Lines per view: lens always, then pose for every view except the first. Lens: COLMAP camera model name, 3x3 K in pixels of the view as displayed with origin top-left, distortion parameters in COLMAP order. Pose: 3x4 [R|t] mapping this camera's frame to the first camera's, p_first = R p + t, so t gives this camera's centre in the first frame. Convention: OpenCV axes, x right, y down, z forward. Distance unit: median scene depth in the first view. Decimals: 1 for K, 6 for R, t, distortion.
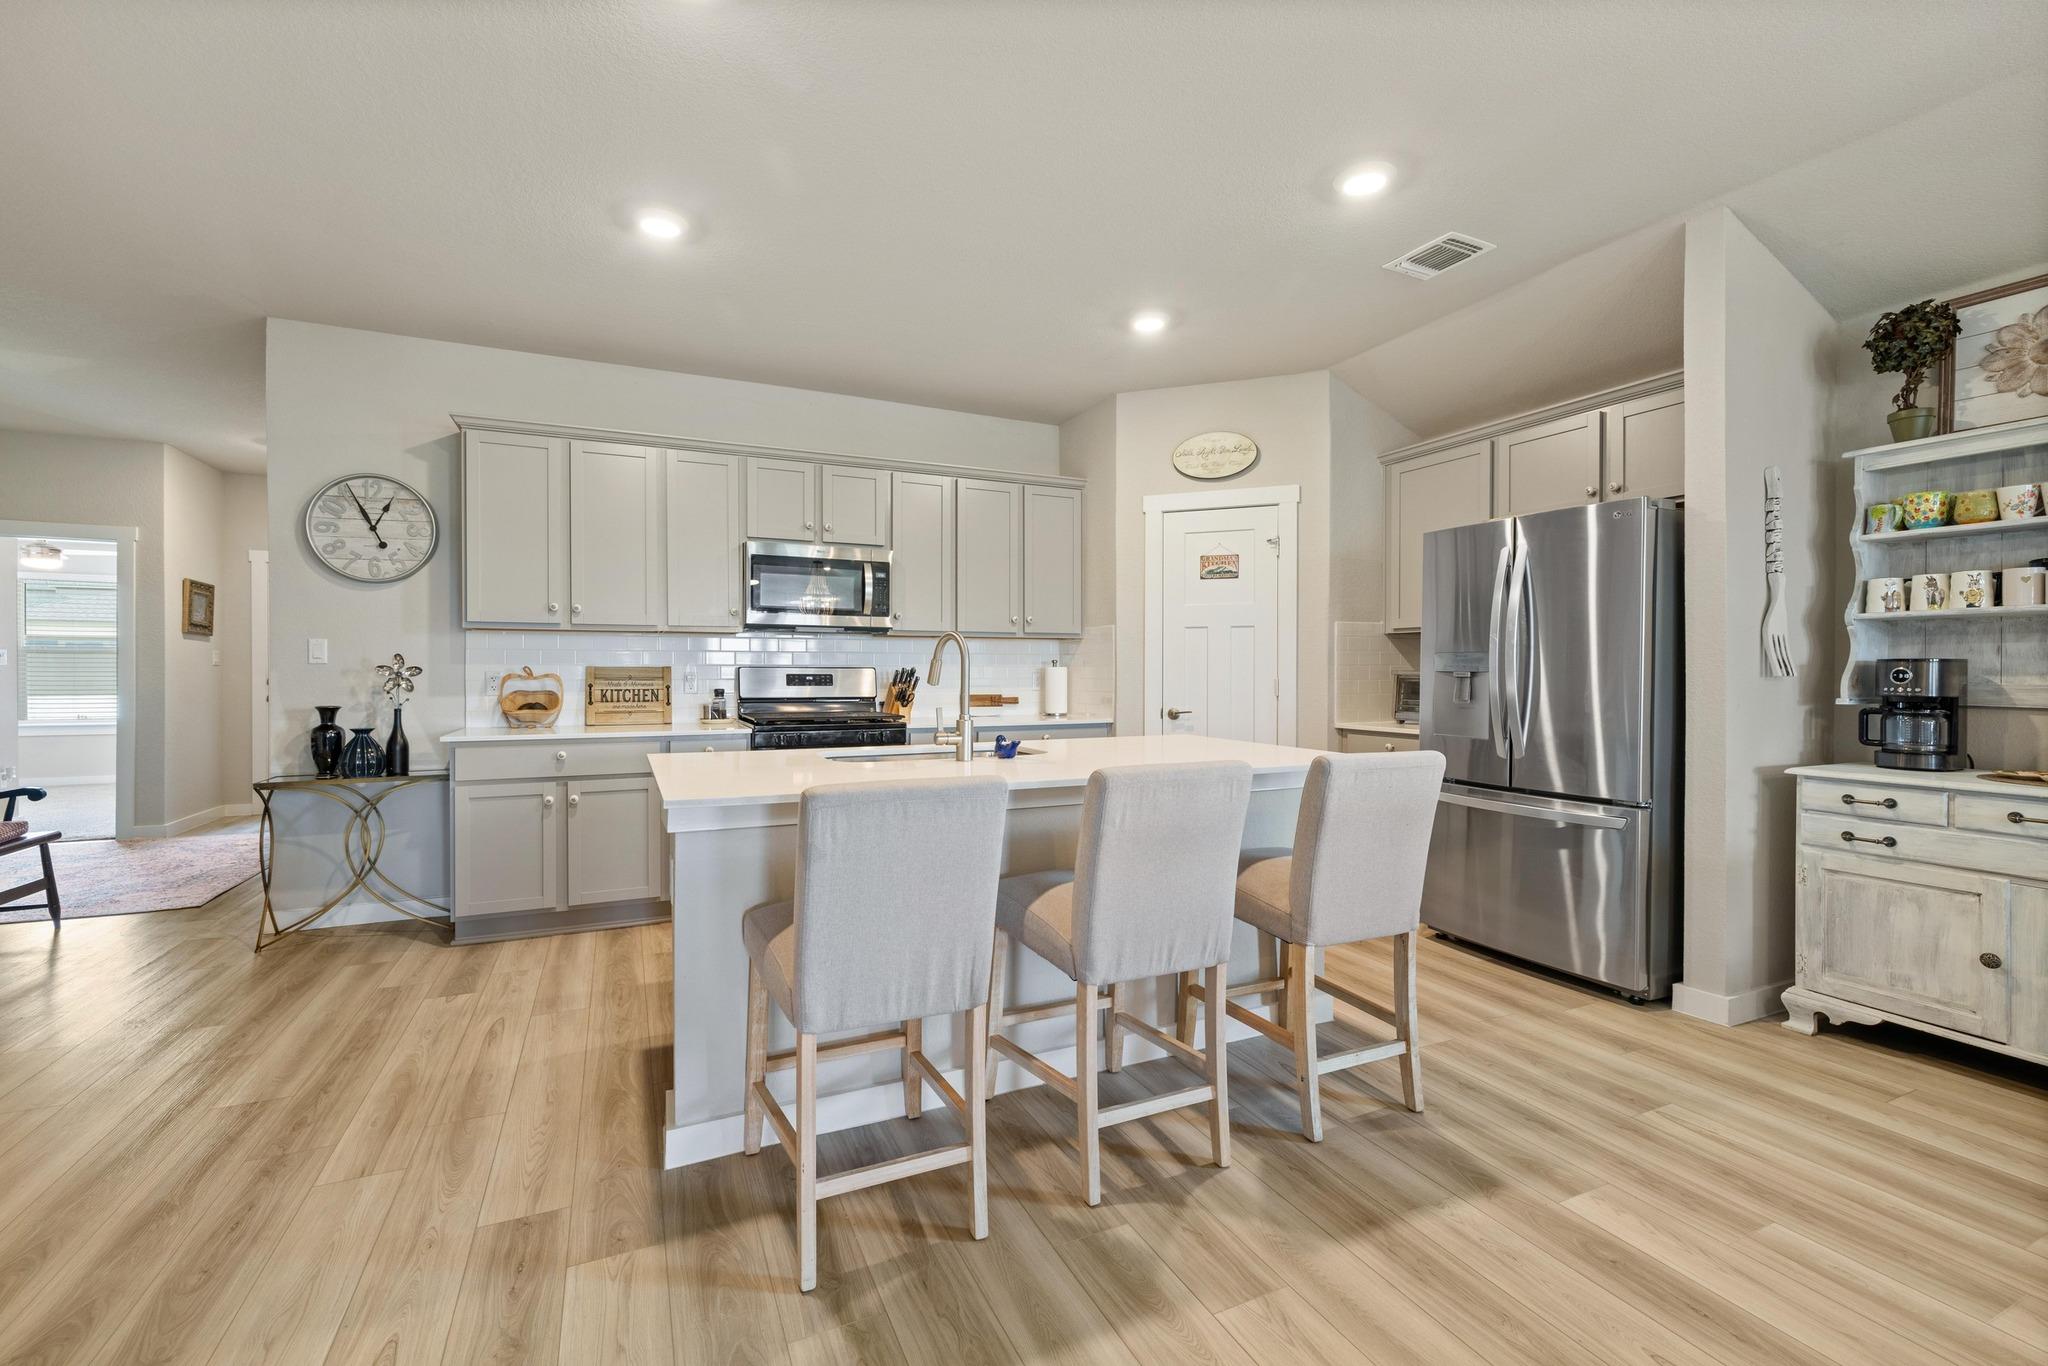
lens RADIAL K [[861.1, 0, 1010.7], [0, 861.1, 671.2], [0, 0, 1]] dist [0.002944, -0.001271]
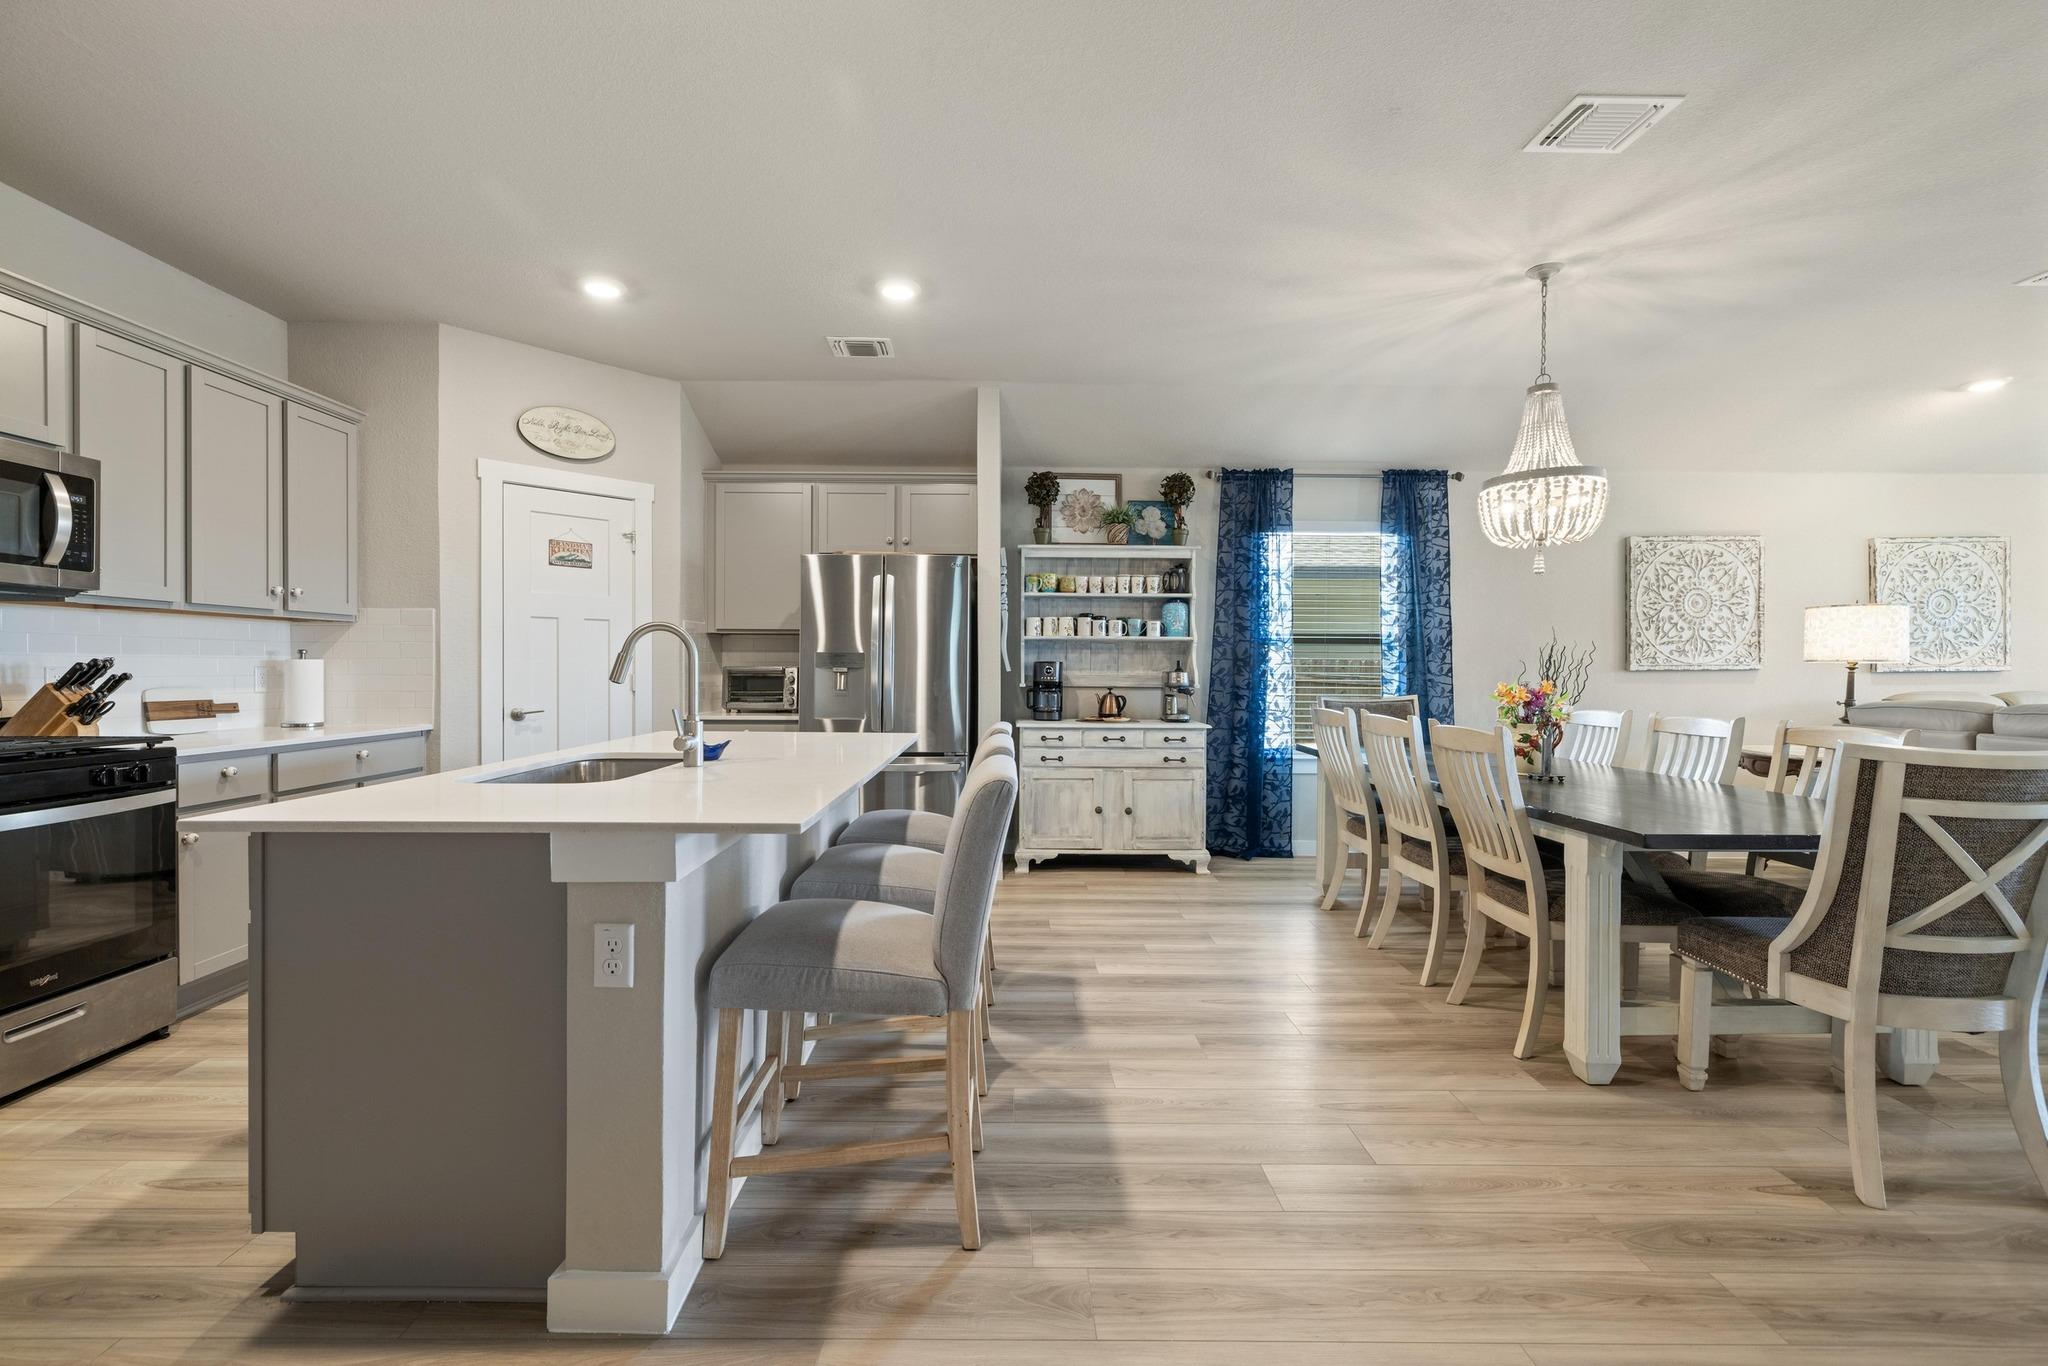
lens RADIAL K [[861.1, 0, 1009.9], [0, 861.1, 672.4], [0, 0, 1]] dist [0.002944, -0.001271]
pose [[0.411206, -0.003220, 0.911537, -0.508866], [-0.004357, 0.999975, 0.005498, -0.000412], [-0.911532, -0.006233, 0.411182, 0.225121]]
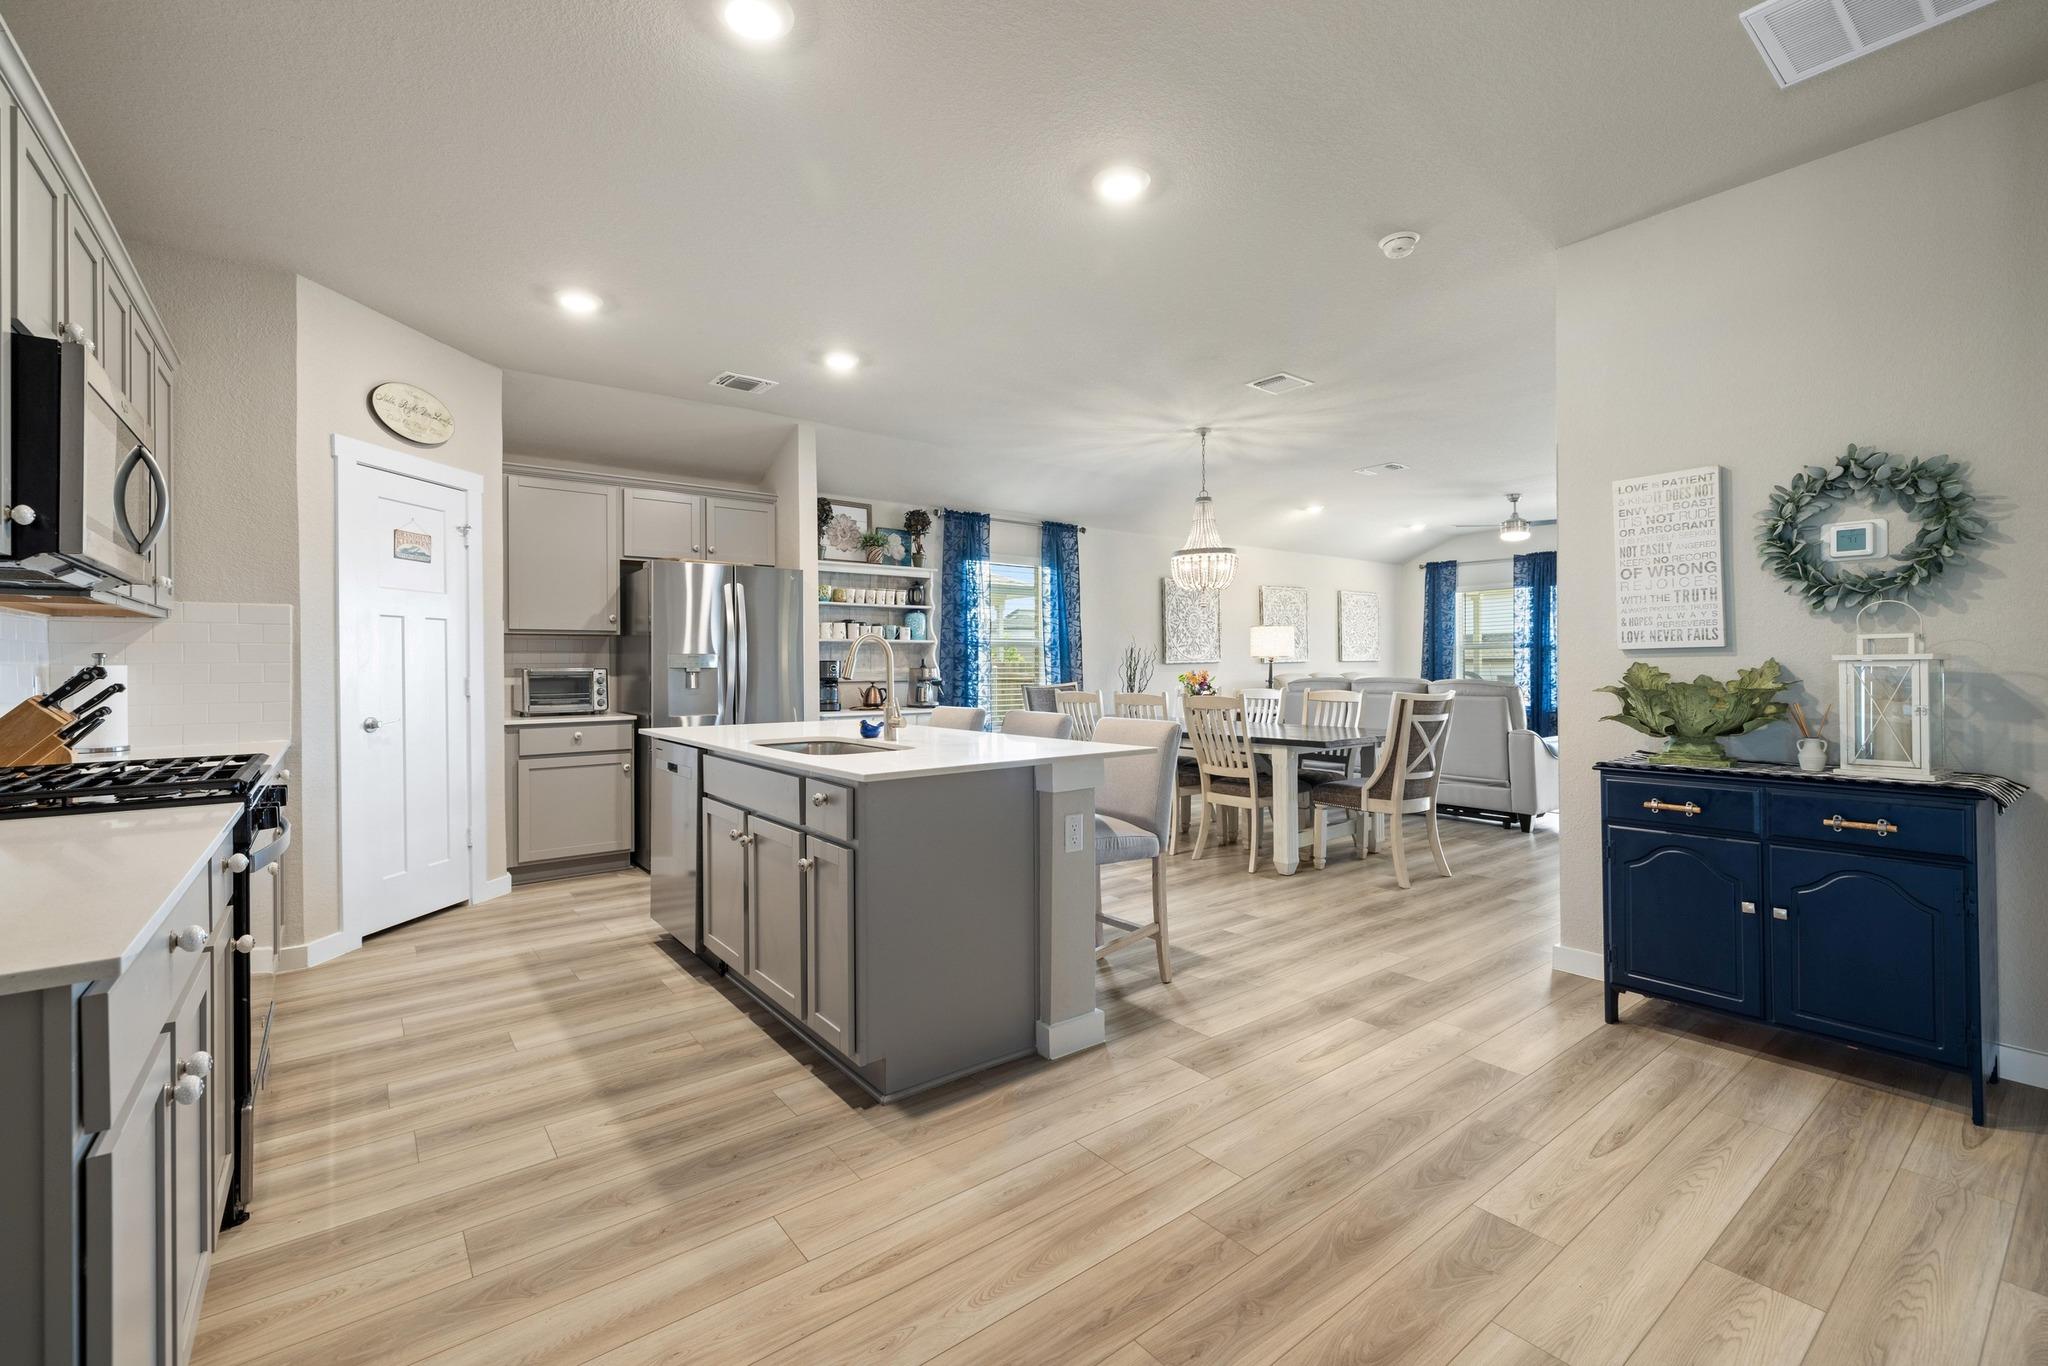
lens RADIAL K [[861.1, 0, 1012.0], [0, 861.1, 664.9], [0, 0, 1]] dist [0.002944, -0.001271]
pose [[-0.218085, 0.000423, 0.975930, -0.880288], [0.007391, 0.999972, 0.001218, -0.001685], [-0.975902, 0.007479, -0.218082, 0.752946]]
